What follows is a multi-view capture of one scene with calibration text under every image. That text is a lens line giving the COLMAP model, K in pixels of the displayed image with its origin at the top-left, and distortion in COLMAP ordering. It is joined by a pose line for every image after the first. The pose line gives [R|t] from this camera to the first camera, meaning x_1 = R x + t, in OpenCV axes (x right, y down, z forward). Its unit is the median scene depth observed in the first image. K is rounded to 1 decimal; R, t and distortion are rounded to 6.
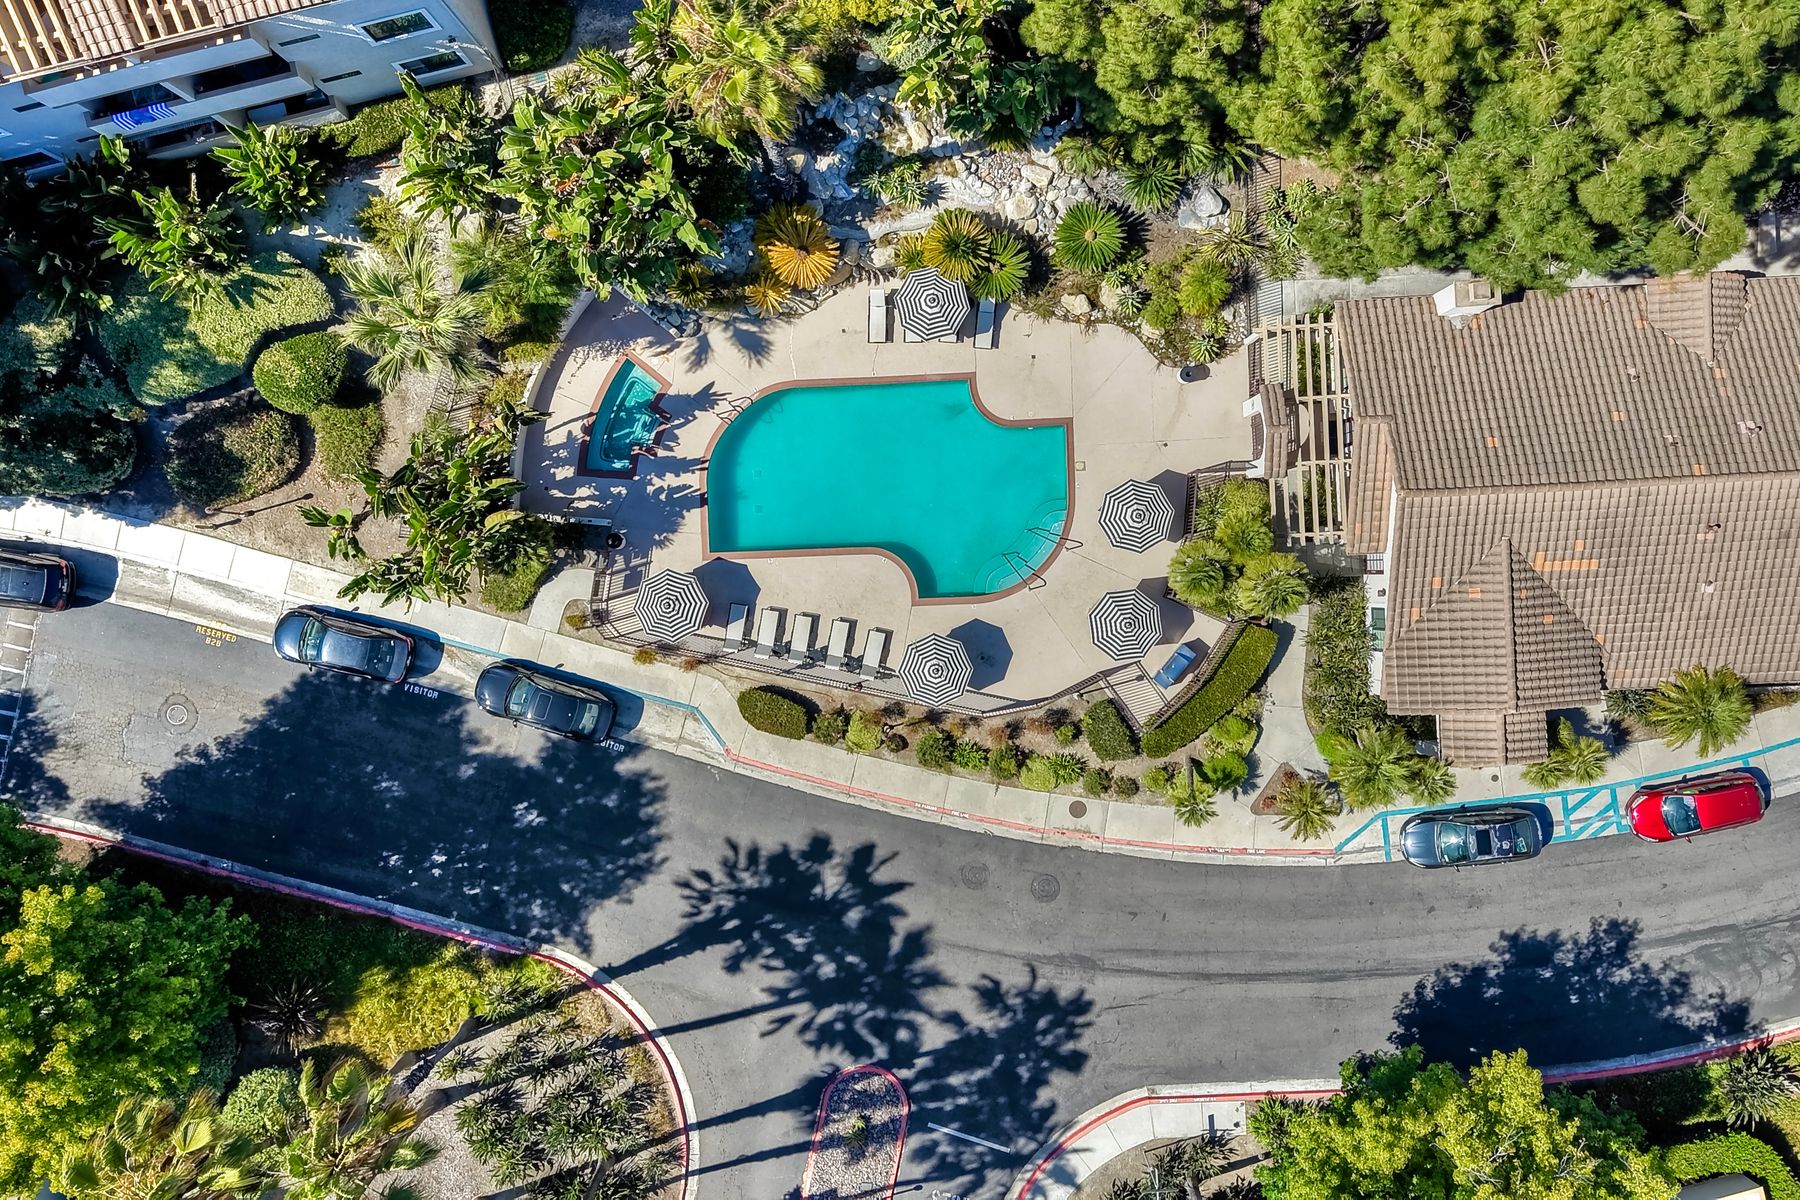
lens RADIAL K [[1422.7, 0, 909.0], [0, 1422.7, 601.4], [0, 0, 1]] dist [-0.000393, -0.004722]
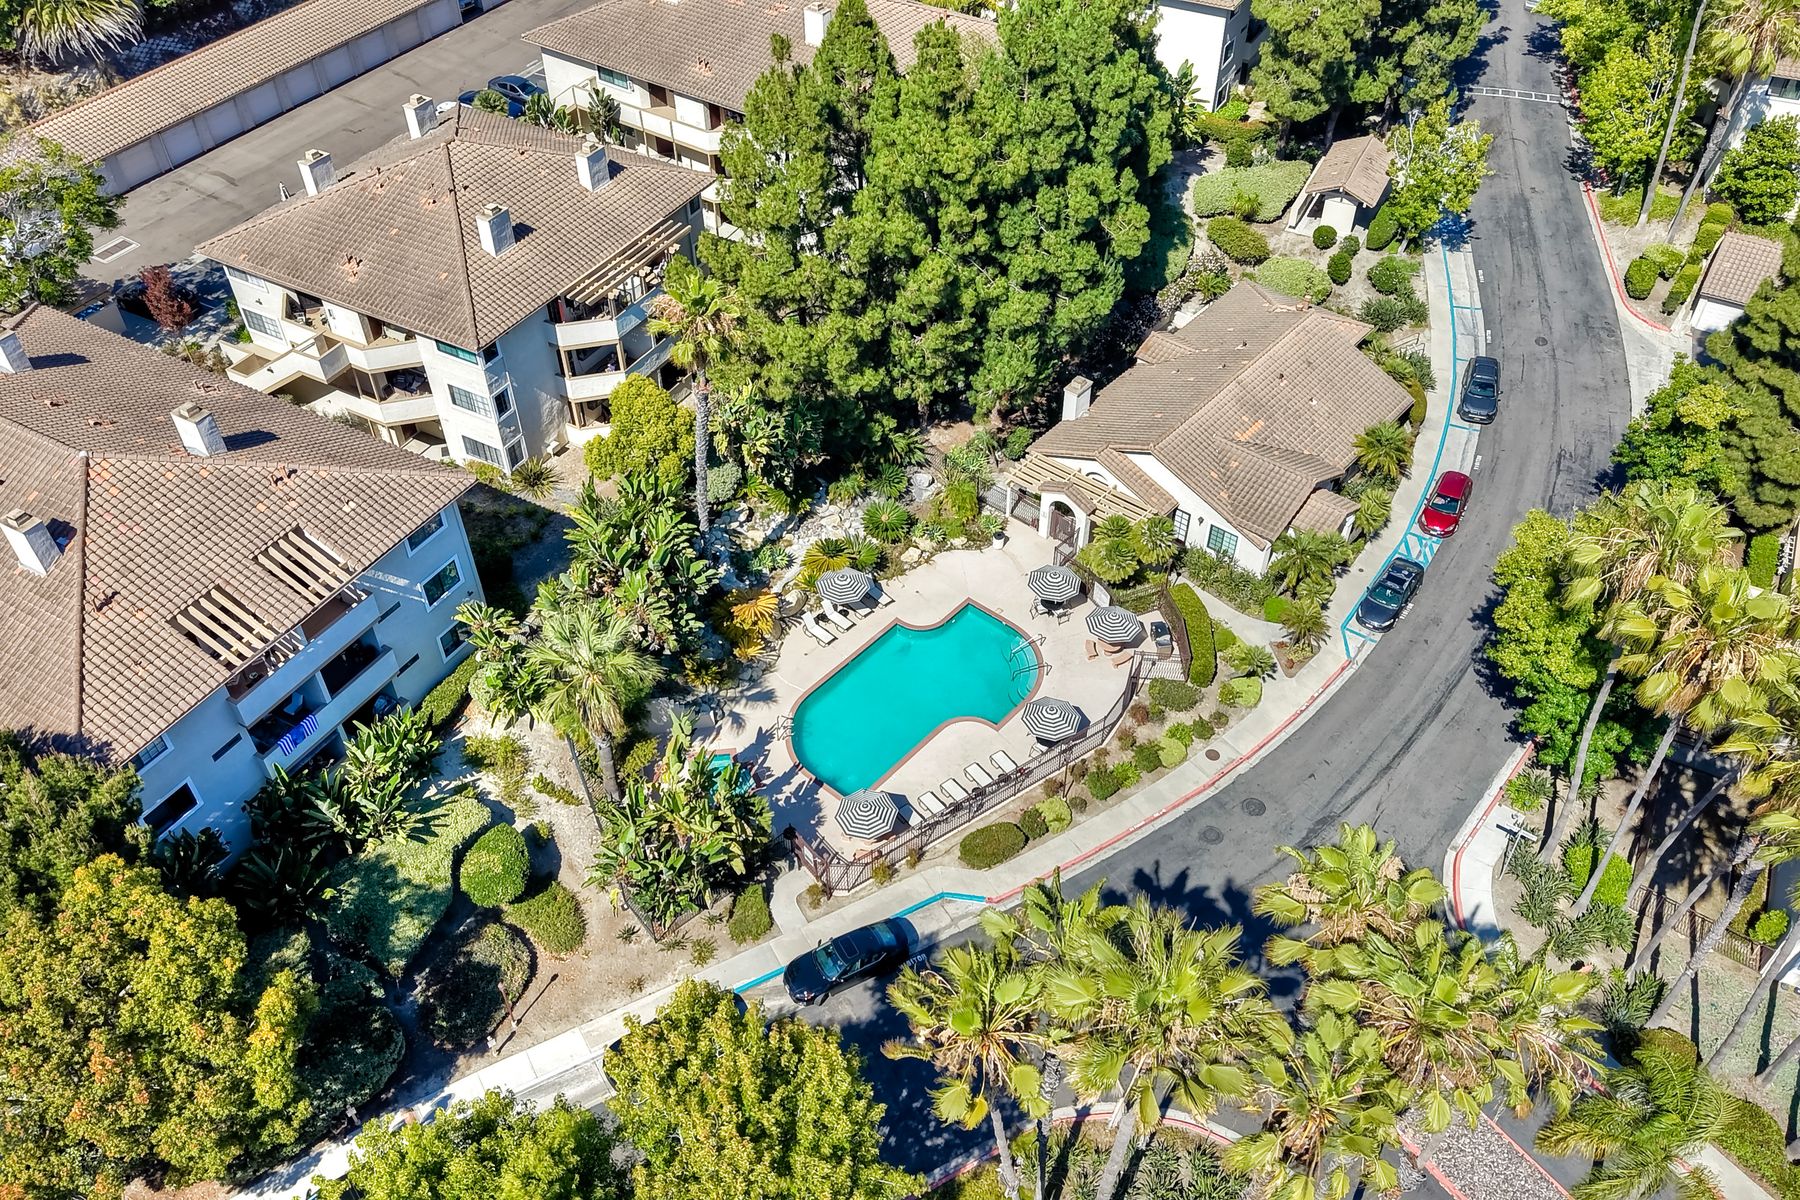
lens RADIAL K [[1422.7, 0, 909.0], [0, 1422.7, 601.4], [0, 0, 1]] dist [-0.000393, -0.004722]
pose [[0.679544, -0.500164, 0.536708, -0.671846], [0.733500, 0.449158, -0.510132, 0.537218], [0.014083, 0.740333, 0.672093, 0.077556]]
